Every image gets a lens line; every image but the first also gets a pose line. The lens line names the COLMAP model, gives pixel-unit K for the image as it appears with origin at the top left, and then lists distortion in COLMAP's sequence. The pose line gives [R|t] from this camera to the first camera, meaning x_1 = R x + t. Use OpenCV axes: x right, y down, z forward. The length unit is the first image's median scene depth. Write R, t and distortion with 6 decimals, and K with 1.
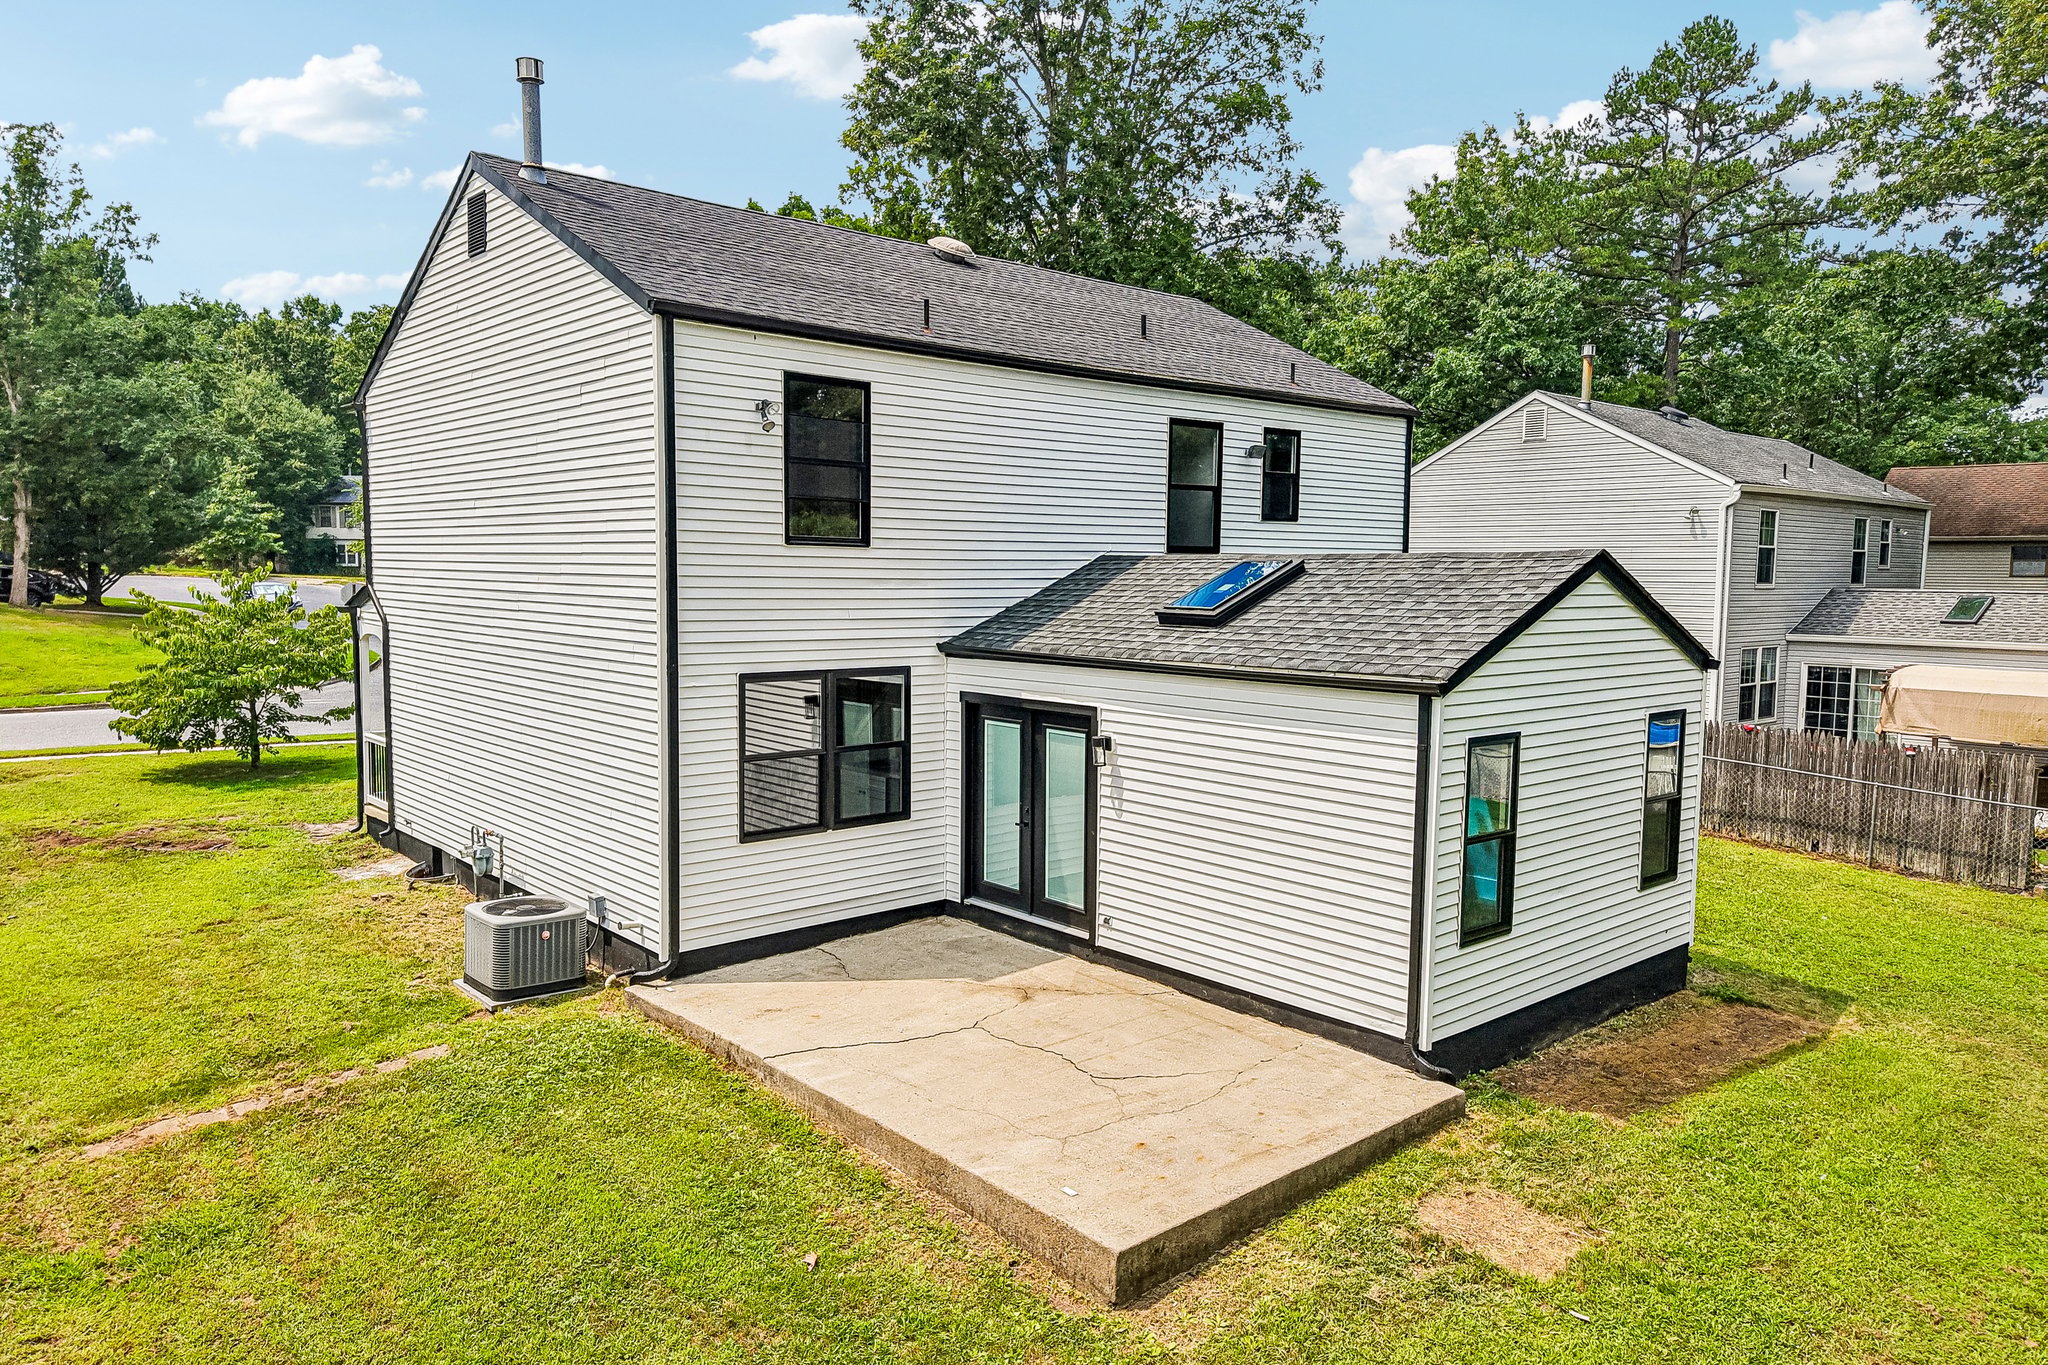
lens RADIAL K [[1418.3, 0, 1024.0], [0, 1418.3, 682.5], [0, 0, 1]] dist [0.029577, -0.048864]
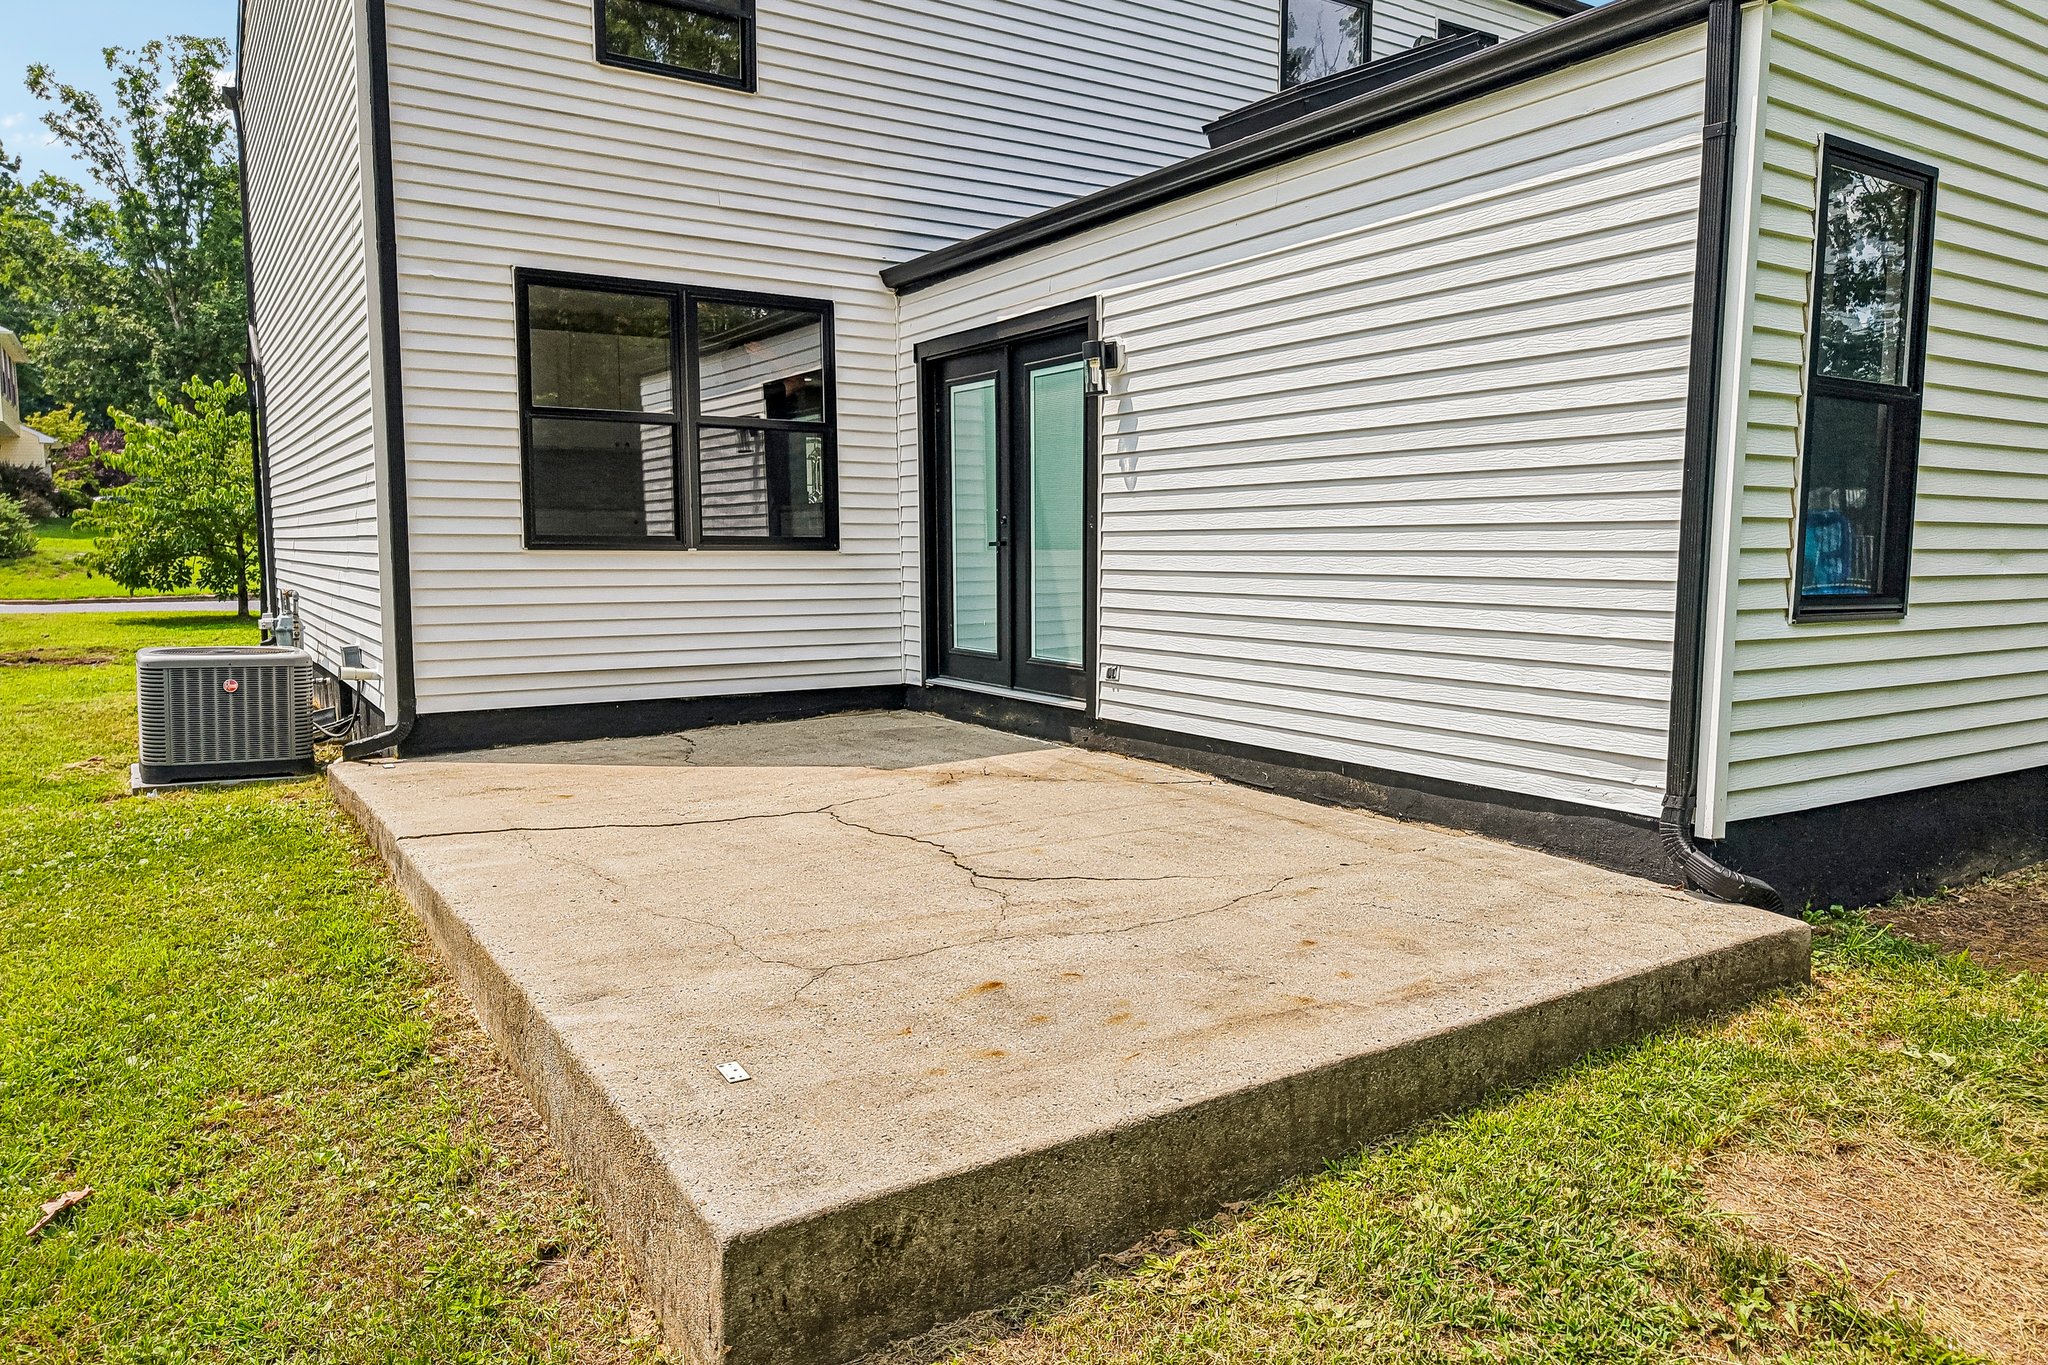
lens RADIAL K [[1405.0, 0, 1016.8], [0, 1405.0, 689.2], [0, 0, 1]] dist [0.005769, -0.001108]
pose [[0.987418, 0.007244, -0.157966, 0.113086], [-0.005044, 0.999885, 0.014322, 0.170664], [0.158052, -0.013345, 0.987341, 0.439148]]
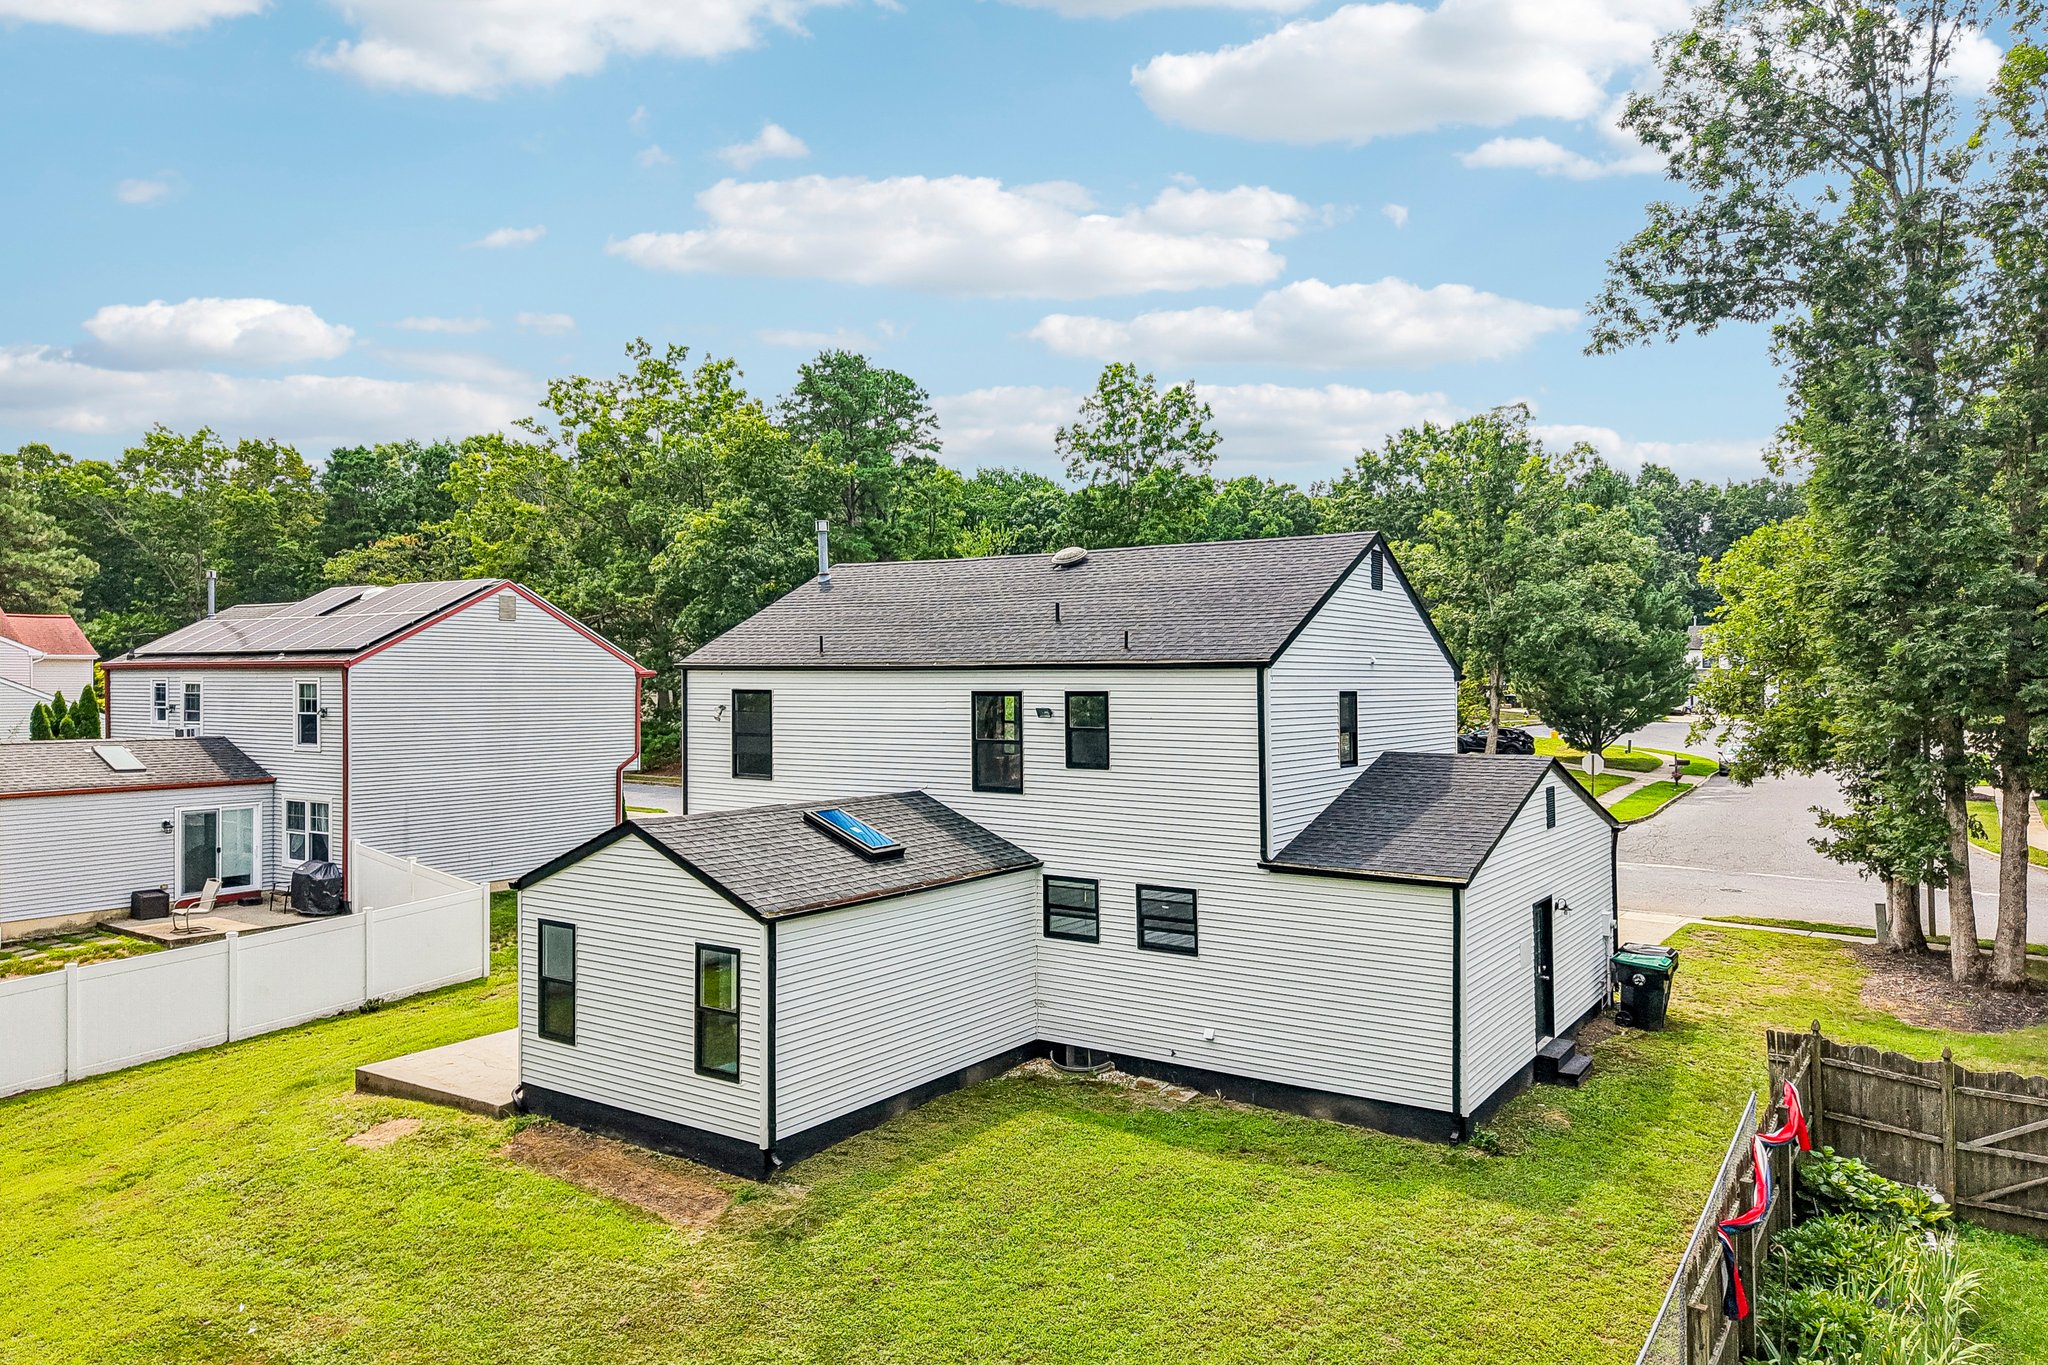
lens RADIAL K [[1378.6, 0, 1024.0], [0, 1378.6, 675.9], [0, 0, 1]] dist [0.035798, -0.048689]
pose [[0.246976, -0.014275, -0.968916, 1.802367], [-0.078471, 0.996313, -0.034681, -0.209014], [0.965839, 0.084597, 0.244946, 0.950712]]
